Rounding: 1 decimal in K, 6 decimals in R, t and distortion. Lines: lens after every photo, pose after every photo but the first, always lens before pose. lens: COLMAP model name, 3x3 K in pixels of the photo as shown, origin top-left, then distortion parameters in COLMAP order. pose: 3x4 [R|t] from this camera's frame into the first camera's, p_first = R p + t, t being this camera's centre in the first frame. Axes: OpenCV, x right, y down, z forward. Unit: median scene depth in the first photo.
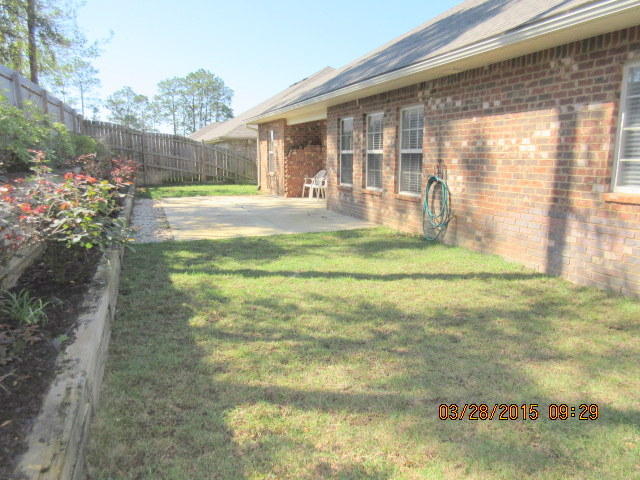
lens RADIAL K [[475.2, 0, 319.5], [0, 475.2, 242.5], [0, 0, 1]] dist [0.000303, -0.000249]
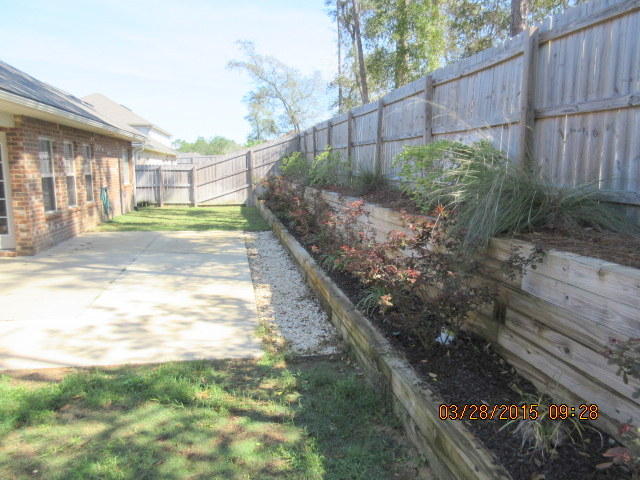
lens RADIAL K [[475.2, 0, 316.4], [0, 475.2, 242.1], [0, 0, 1]] dist [0.000303, -0.000249]
pose [[-0.985498, -0.040209, 0.164856, -1.255802], [0.016336, 0.944525, 0.328034, -0.760522], [-0.168900, 0.325970, -0.930170, 3.816829]]
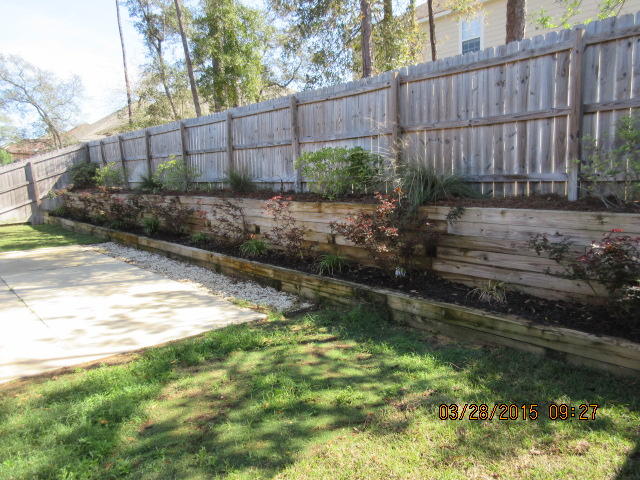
lens RADIAL K [[475.2, 0, 320.9], [0, 475.2, 241.3], [0, 0, 1]] dist [0.000303, -0.000249]
pose [[-0.936737, 0.072673, -0.342408, -0.797791], [-0.037266, 0.951946, 0.303992, -0.787186], [0.348046, 0.297520, -0.889014, 4.058769]]
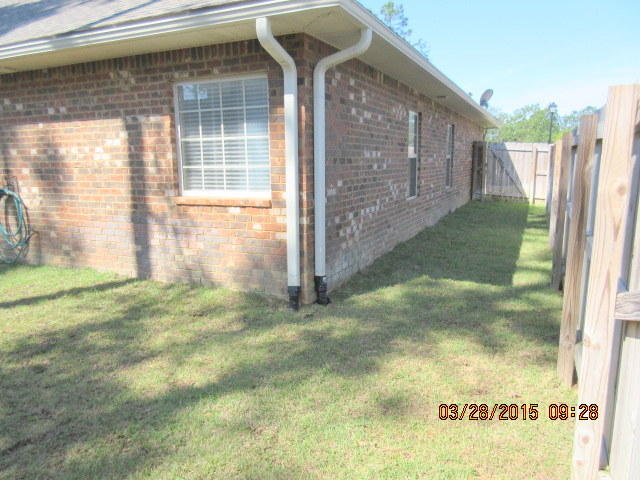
lens RADIAL K [[475.2, 0, 315.8], [0, 475.2, 241.9], [0, 0, 1]] dist [0.000303, -0.000249]
pose [[0.711771, -0.125344, 0.691138, 0.051960], [0.137246, 0.989801, 0.038166, 0.002364], [-0.688873, 0.067691, 0.721715, -0.019309]]
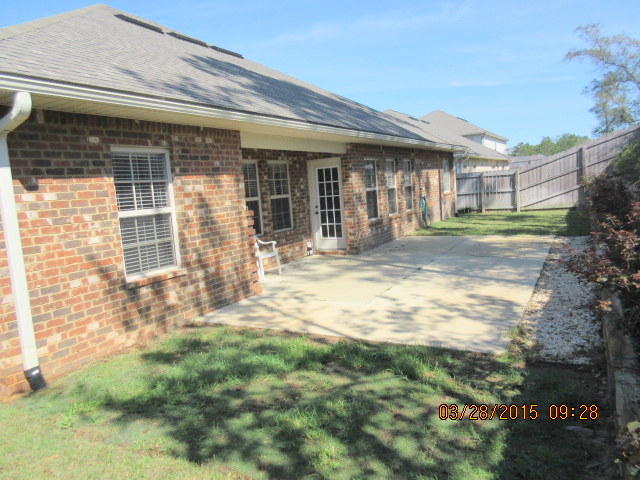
lens RADIAL K [[475.2, 0, 318.7], [0, 475.2, 238.7], [0, 0, 1]] dist [0.000303, -0.000249]
pose [[-0.657430, -0.042389, 0.752322, -1.447098], [0.201826, 0.952030, 0.230010, -0.758980], [-0.725983, 0.303054, -0.617338, 3.825139]]
